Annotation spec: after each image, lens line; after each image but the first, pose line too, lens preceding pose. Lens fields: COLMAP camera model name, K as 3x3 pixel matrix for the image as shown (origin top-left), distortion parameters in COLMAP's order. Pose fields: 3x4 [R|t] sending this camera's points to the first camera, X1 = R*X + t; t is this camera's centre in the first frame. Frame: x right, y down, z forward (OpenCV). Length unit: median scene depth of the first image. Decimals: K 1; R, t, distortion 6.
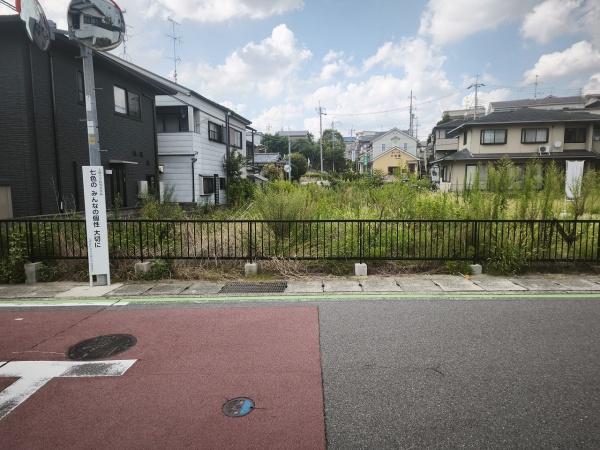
lens RADIAL K [[396.6, 0, 303.7], [0, 396.6, 225.3], [0, 0, 1]] dist [0.077023, -0.055230]
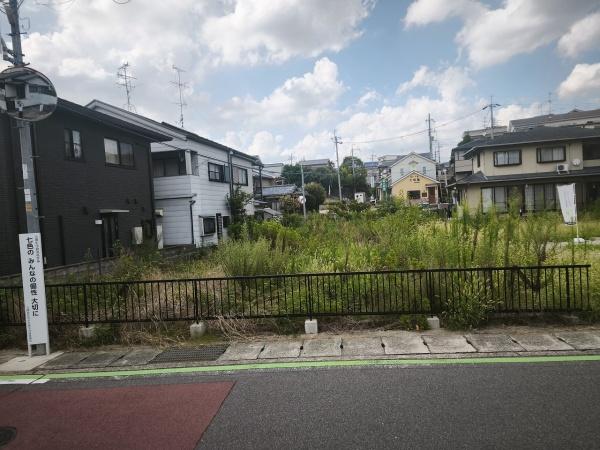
lens RADIAL K [[396.6, 0, 309.1], [0, 396.6, 225.9], [0, 0, 1]] dist [0.077023, -0.055230]
pose [[0.996837, -0.049229, -0.062395, 0.074987], [0.045159, 0.996860, -0.065052, -0.023438], [0.065401, 0.062029, 0.995929, 0.018085]]
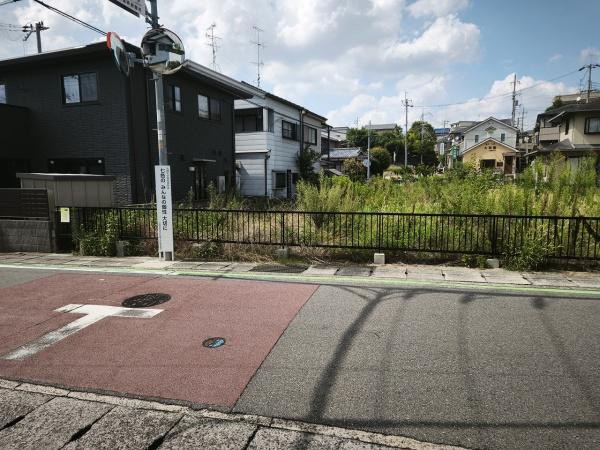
lens RADIAL K [[396.6, 0, 298.0], [0, 396.6, 226.9], [0, 0, 1]] dist [0.077023, -0.055230]
pose [[0.971653, 0.029296, -0.234589, 0.064899], [-0.025197, 0.999473, 0.020453, 0.002762], [0.235064, -0.013962, 0.971880, -0.039770]]
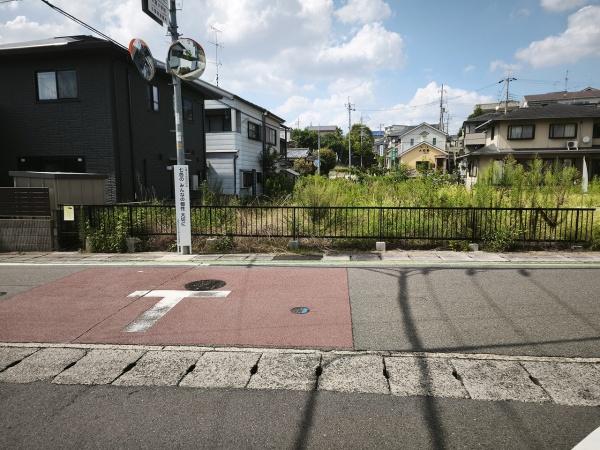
lens RADIAL K [[396.6, 0, 301.5], [0, 396.6, 227.5], [0, 0, 1]] dist [0.077023, -0.055230]
pose [[0.997216, 0.012063, -0.073586, -0.005676], [-0.010605, 0.999740, 0.020170, 0.010116], [0.073811, -0.019333, 0.997085, -0.102017]]
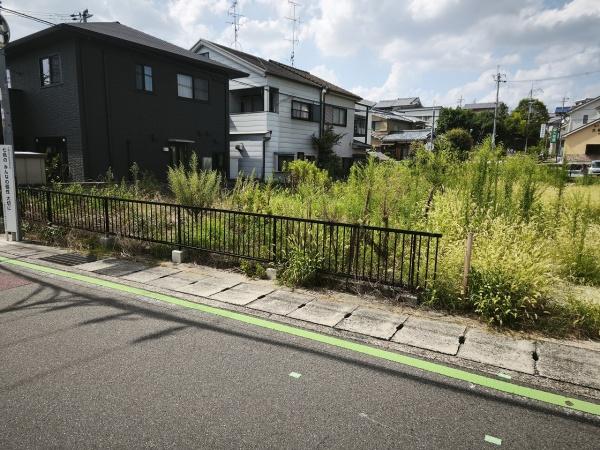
lens RADIAL K [[396.6, 0, 307.2], [0, 396.6, 222.5], [0, 0, 1]] dist [0.077023, -0.055230]
pose [[0.883986, 0.097538, -0.457225, 0.305643], [-0.074940, 0.994911, 0.067354, -0.021065], [0.461468, -0.025276, 0.886797, 0.104845]]
